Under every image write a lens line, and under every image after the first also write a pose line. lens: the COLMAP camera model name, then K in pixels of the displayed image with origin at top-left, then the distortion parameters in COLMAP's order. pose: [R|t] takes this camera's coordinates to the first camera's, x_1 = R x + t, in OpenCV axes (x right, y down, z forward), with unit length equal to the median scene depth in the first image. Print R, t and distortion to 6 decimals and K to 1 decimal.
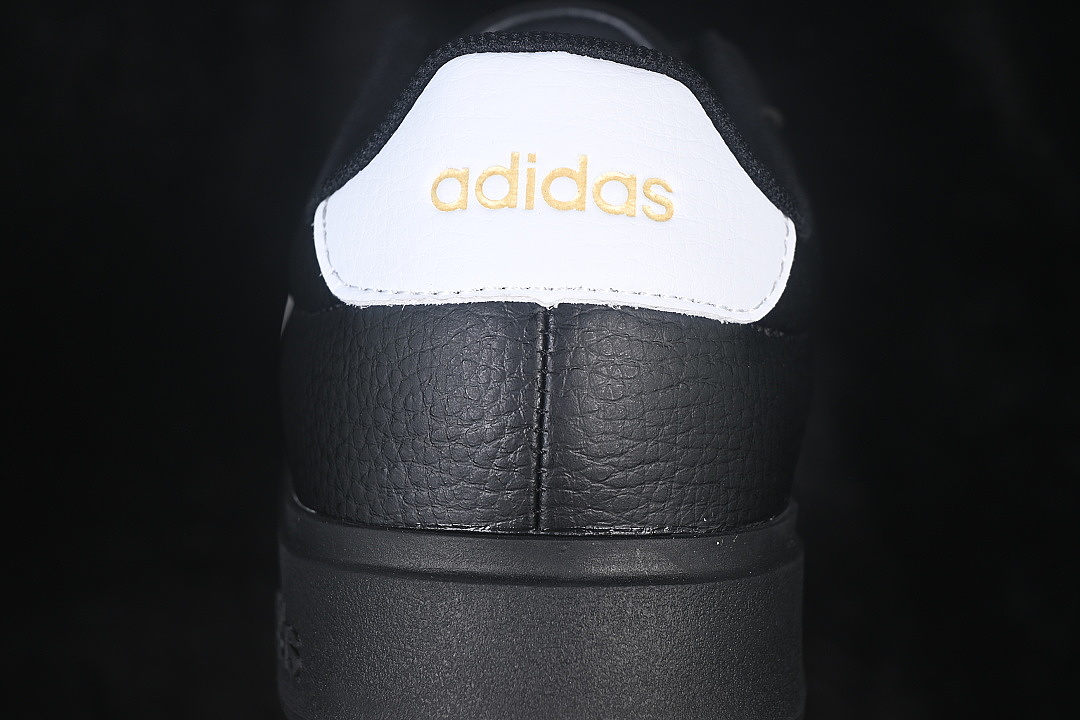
lens RADIAL K [[2346.2, 0, 540.1], [0, 2346.2, 359.8], [0, 0, 1]] dist [-0.211546, 0.000000]
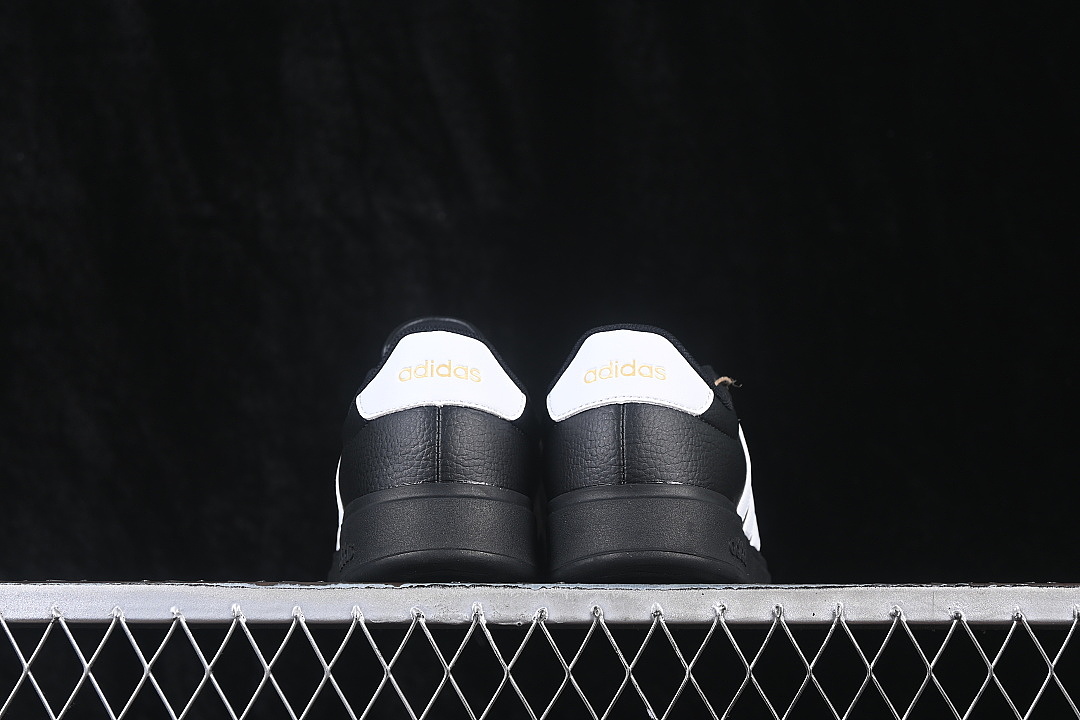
lens RADIAL K [[2346.2, 0, 531.1], [0, 2346.2, 360.7], [0, 0, 1]] dist [-0.211546, 0.000000]
pose [[0.998076, -0.025348, 0.056582, -0.046744], [0.043568, 0.936034, -0.349201, 0.955469], [-0.044111, 0.350995, 0.935338, -1.782577]]
